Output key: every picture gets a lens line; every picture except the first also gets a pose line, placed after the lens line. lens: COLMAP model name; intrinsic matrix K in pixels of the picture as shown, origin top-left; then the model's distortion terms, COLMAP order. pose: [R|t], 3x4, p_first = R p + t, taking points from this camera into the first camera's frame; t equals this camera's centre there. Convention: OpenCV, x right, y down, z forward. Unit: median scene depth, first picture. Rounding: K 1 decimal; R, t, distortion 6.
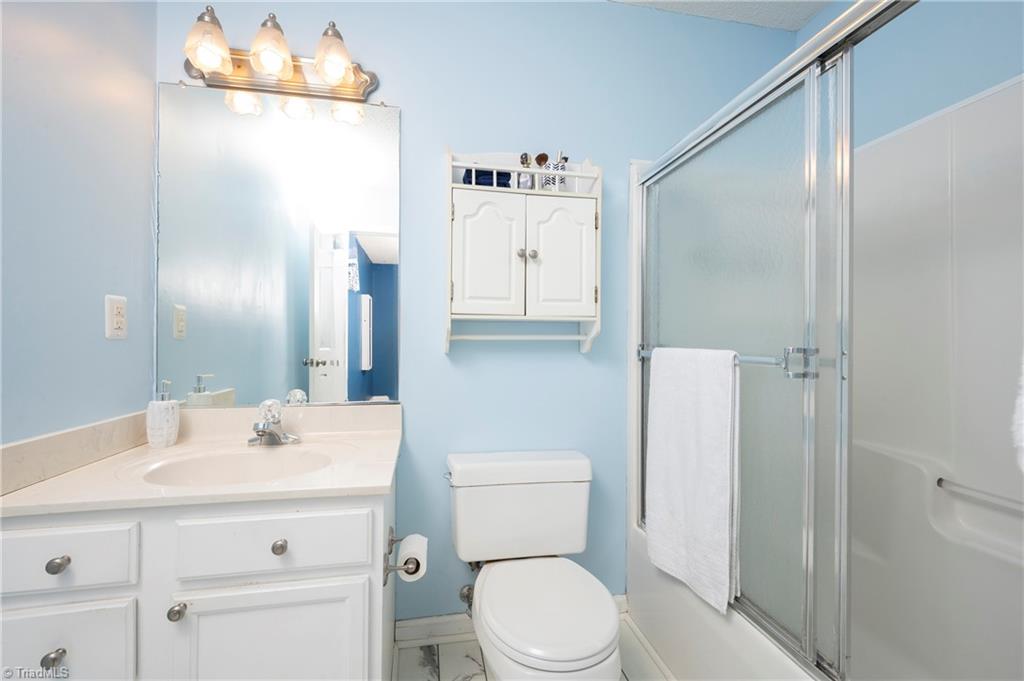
lens RADIAL K [[402.4, 0, 500.8], [0, 402.4, 341.9], [0, 0, 1]] dist [-0.006150, 0.001441]
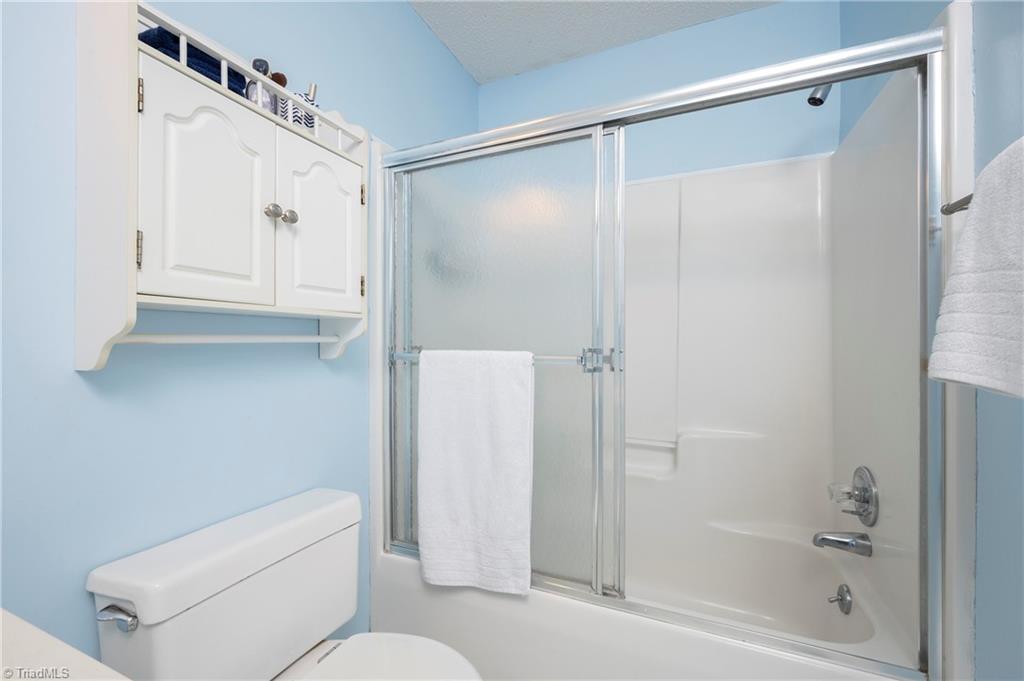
lens RADIAL K [[402.4, 0, 490.2], [0, 402.4, 342.5], [0, 0, 1]] dist [-0.006150, 0.001441]
pose [[0.570627, -0.007674, 0.821173, -0.279531], [0.008464, 0.999958, 0.003464, -0.005716], [-0.821166, 0.004974, 0.570668, 0.334532]]
